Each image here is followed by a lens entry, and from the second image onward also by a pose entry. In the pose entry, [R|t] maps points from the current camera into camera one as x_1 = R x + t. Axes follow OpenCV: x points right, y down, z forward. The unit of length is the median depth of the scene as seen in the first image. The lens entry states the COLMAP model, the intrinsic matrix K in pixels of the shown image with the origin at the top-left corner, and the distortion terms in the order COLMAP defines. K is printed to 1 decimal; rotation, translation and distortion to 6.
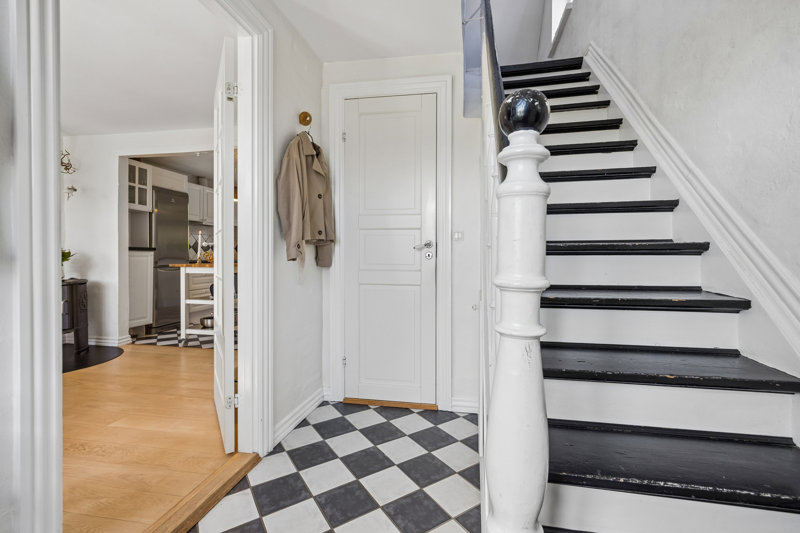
lens RADIAL K [[357.1, 0, 404.2], [0, 357.1, 258.6], [0, 0, 1]] dist [0.003220, 0.000371]
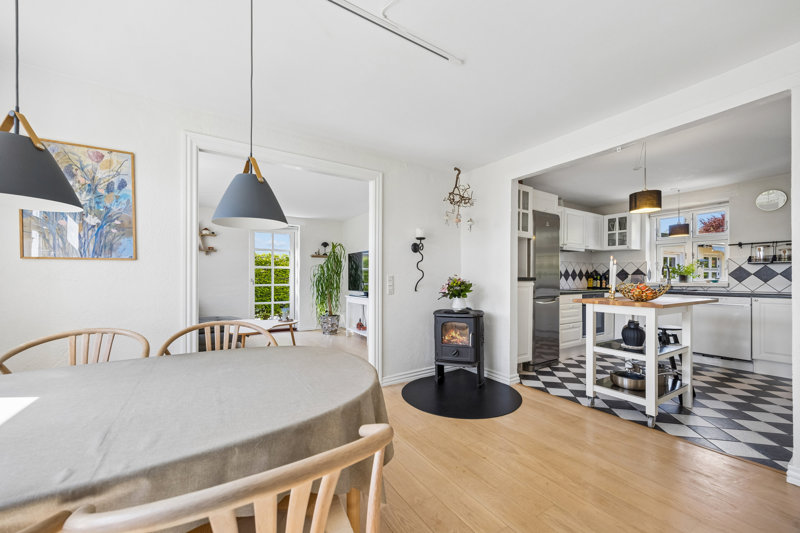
lens RADIAL K [[312.5, 0, 399.4], [0, 312.5, 278.4], [0, 0, 1]] dist [-0.001295, -0.000053]
pose [[0.685726, 0.002799, -0.727854, -0.369855], [-0.010691, 0.999923, -0.006226, -0.020015], [0.727781, 0.012051, 0.685703, 0.215704]]
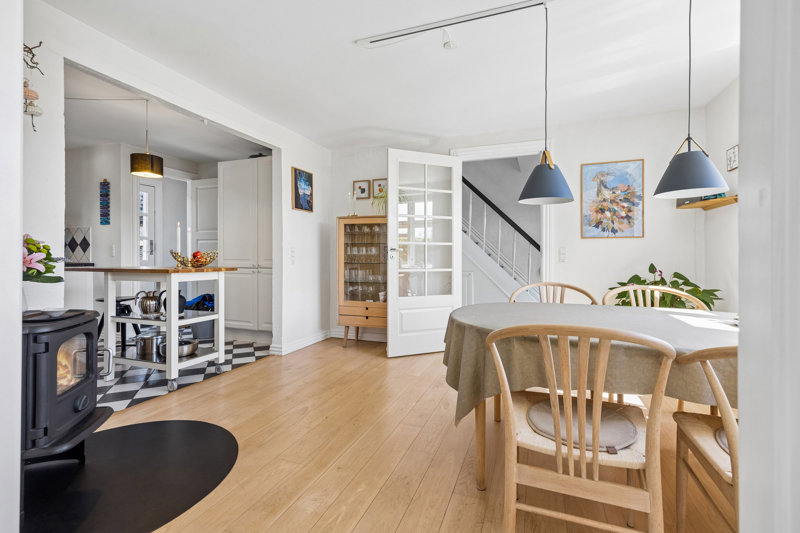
lens RADIAL K [[357.1, 0, 404.2], [0, 357.1, 258.6], [0, 0, 1]] dist [0.003220, 0.000371]
pose [[0.163206, -0.003565, 0.986586, -1.096395], [0.009915, 0.999949, 0.001973, -0.002204], [-0.986542, 0.009460, 0.163233, 0.408039]]
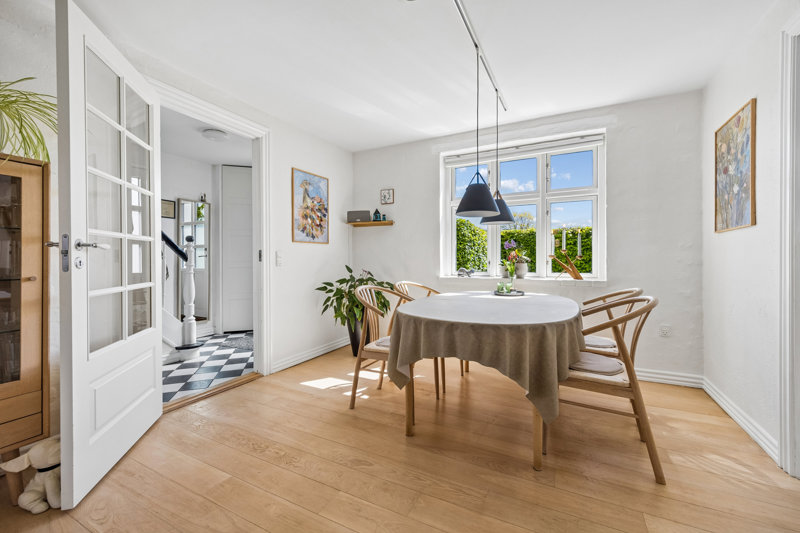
lens RADIAL K [[332.2, 0, 401.0], [0, 332.2, 259.9], [0, 0, 1]] dist [0.001168, 0.000239]
pose [[-0.960525, 0.003102, 0.278178, -0.686310], [0.006782, 0.999902, 0.012267, -0.008722], [-0.278112, 0.013670, -0.960451, 0.788327]]
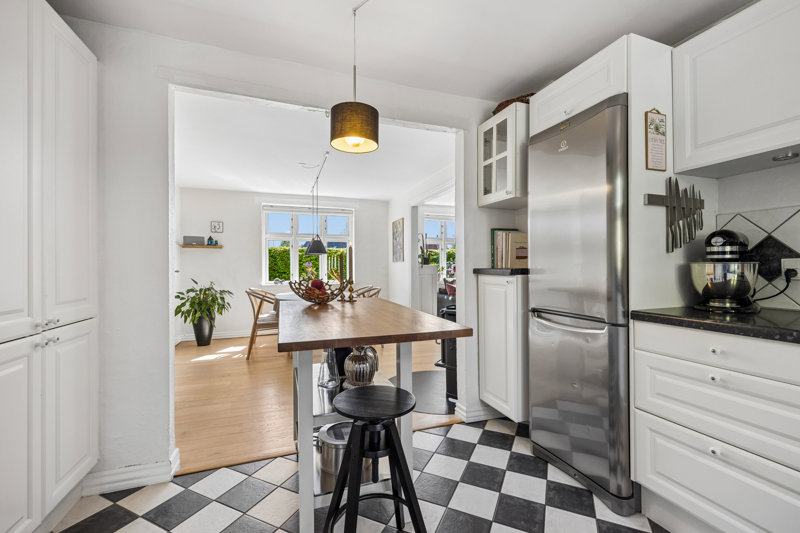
lens RADIAL K [[357.1, 0, 404.2], [0, 357.1, 258.6], [0, 0, 1]] dist [0.003220, 0.000371]
pose [[-0.858928, -0.009427, -0.512009, -0.331021], [-0.003517, 0.999916, -0.012509, -0.038974], [0.512084, -0.008943, -0.858889, 1.385148]]
